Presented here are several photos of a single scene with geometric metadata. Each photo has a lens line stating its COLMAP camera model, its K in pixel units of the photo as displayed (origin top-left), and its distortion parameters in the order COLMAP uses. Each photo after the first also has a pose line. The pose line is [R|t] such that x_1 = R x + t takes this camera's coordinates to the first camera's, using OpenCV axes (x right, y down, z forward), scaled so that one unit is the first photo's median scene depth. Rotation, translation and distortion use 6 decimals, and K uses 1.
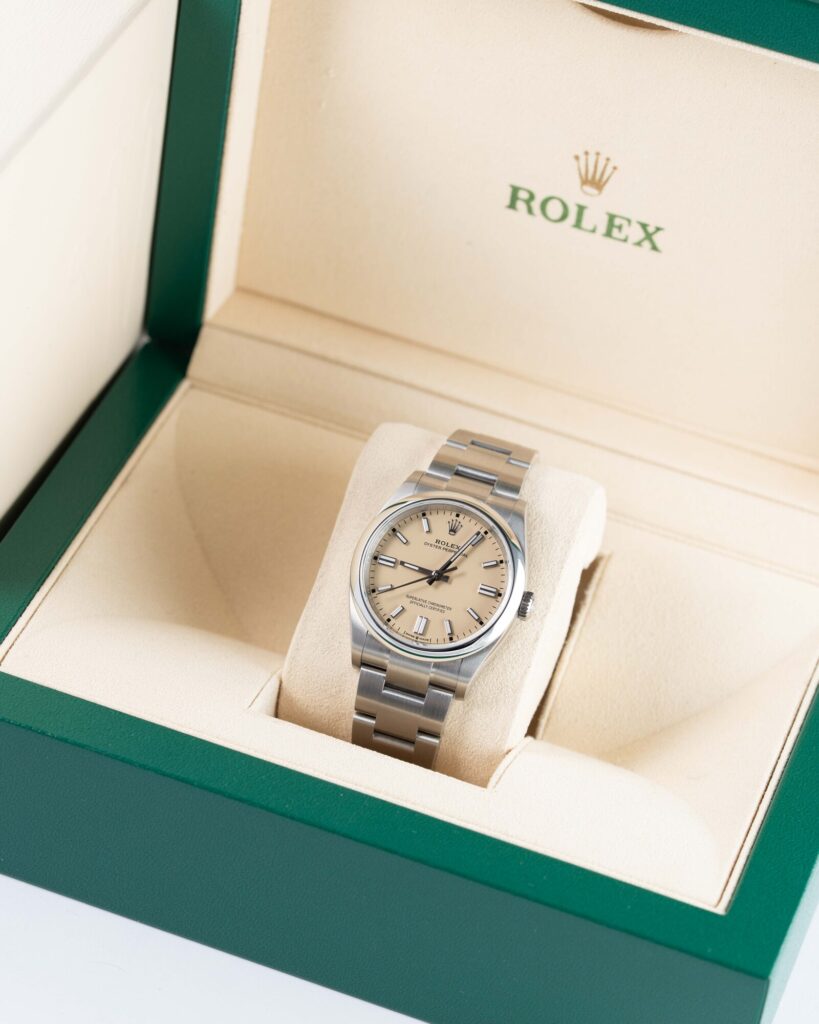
lens RADIAL K [[6139.8, 0, 409.0], [0, 6139.8, 510.4], [0, 0, 1]] dist [0.441474, 0.000000]
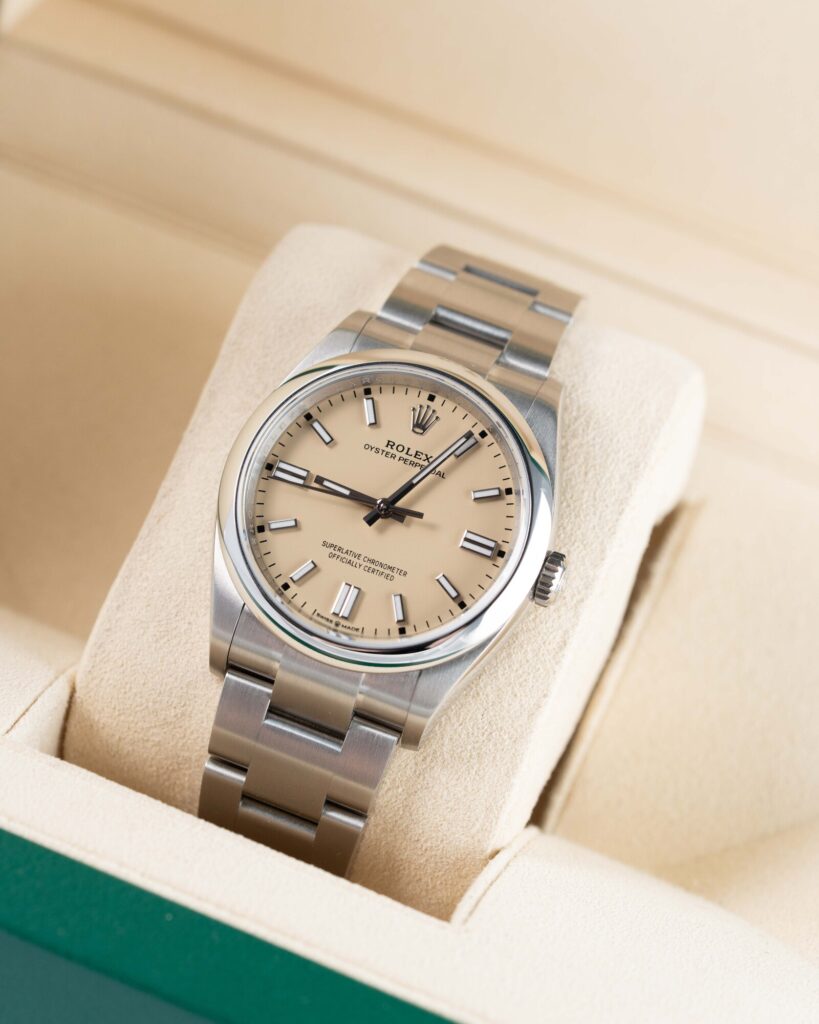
lens RADIAL K [[6139.8, 0, 411.5], [0, 6139.8, 510.8], [0, 0, 1]] dist [0.441474, 0.000000]
pose [[0.997152, 0.073899, 0.015083, -0.000993], [-0.073795, 0.997247, -0.007303, 0.014318], [-0.015581, 0.006169, 0.999860, 0.472282]]
